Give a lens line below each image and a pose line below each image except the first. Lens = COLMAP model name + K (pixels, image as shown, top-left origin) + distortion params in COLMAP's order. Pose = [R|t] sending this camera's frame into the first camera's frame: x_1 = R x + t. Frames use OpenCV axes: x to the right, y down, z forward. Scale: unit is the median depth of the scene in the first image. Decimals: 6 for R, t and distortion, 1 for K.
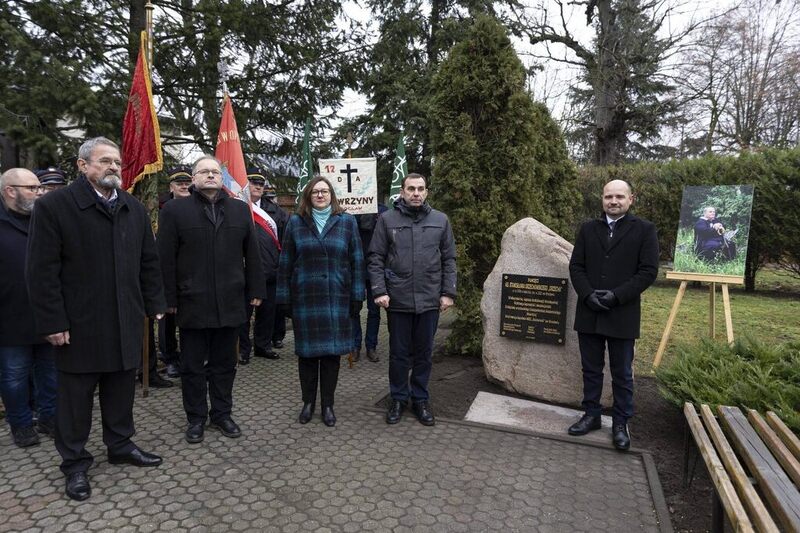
lens RADIAL K [[544.3, 0, 400.0], [0, 544.3, 266.5], [0, 0, 1]] dist [0.010381, 0.002906]
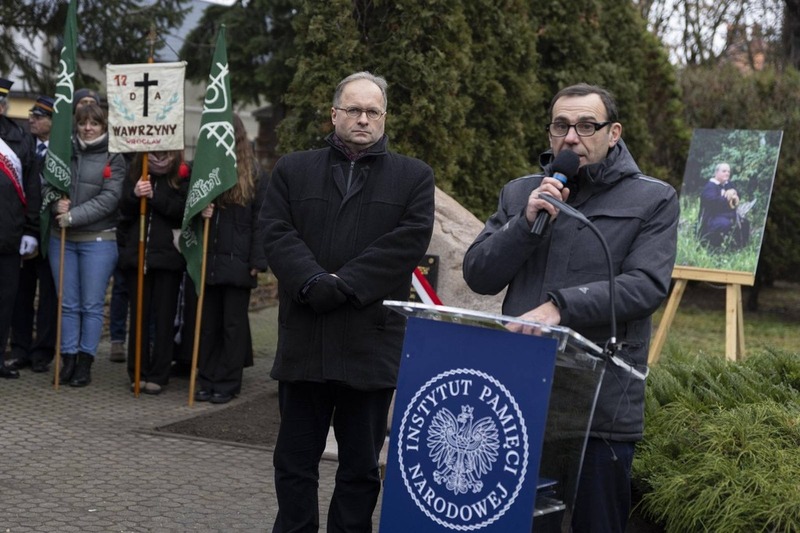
lens RADIAL K [[1497.1, 0, 400.0], [0, 1497.1, 266.5], [0, 0, 1]] dist [-0.004546, 0.101795]
pose [[0.999164, 0.040873, 0.001085, 0.205341], [-0.040838, 0.998910, -0.022604, 0.064267], [-0.002008, 0.022541, 0.999744, -0.725190]]
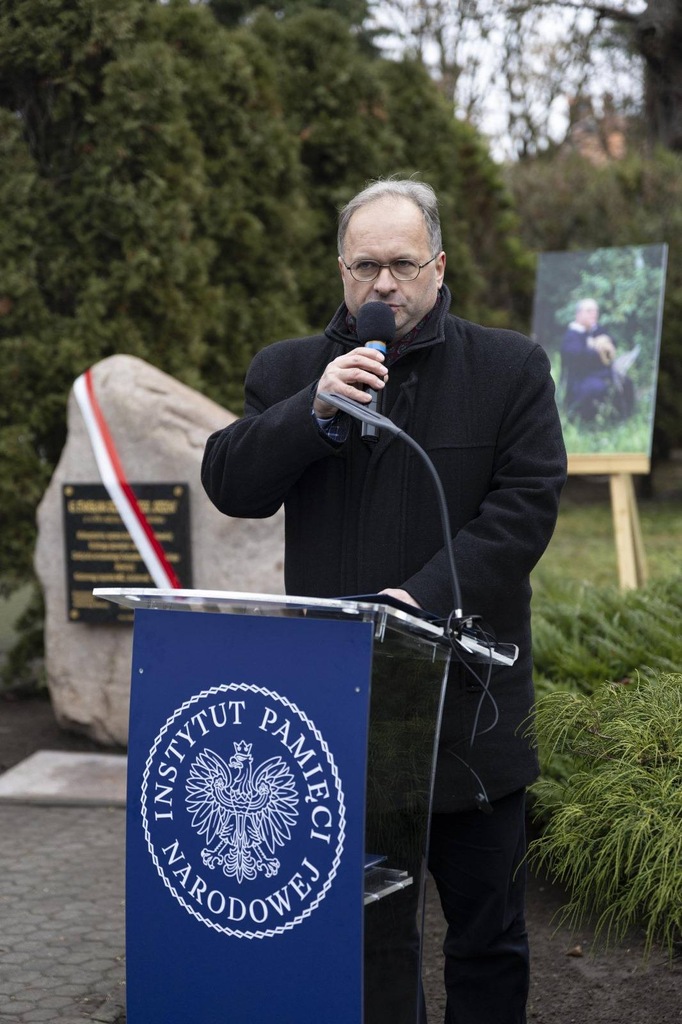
lens RADIAL K [[2099.5, 0, 337.2], [0, 2099.5, 500.9], [0, 0, 1]] dist [0.047342, -0.173655]
pose [[0.993480, -0.071013, 0.089190, 0.218056], [0.071906, 0.997388, -0.006833, 0.047168], [-0.088472, 0.013202, 0.995991, -0.644363]]
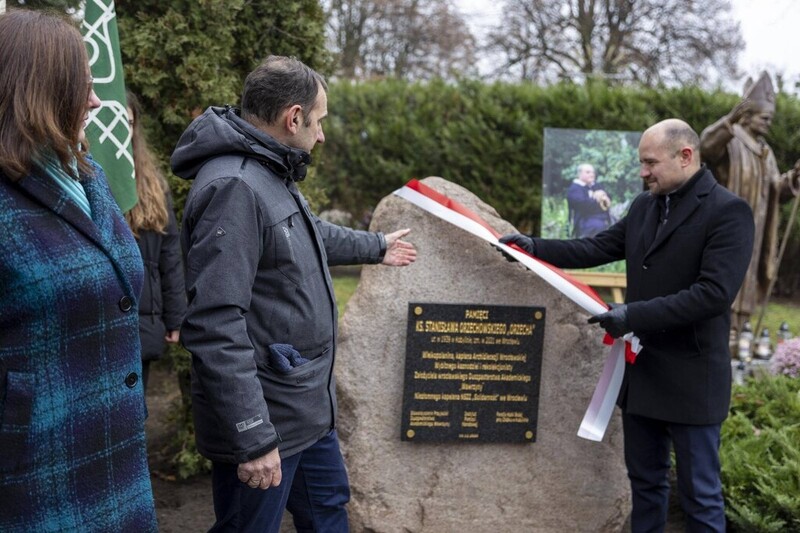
lens RADIAL K [[847.0, 0, 400.0], [0, 847.0, 266.5], [0, 0, 1]] dist [0.010710, 0.007589]
pose [[0.777828, -0.040811, 0.627151, -0.212199], [0.017676, 0.998915, 0.043079, -0.039040], [-0.628229, -0.022423, 0.777705, 0.390716]]
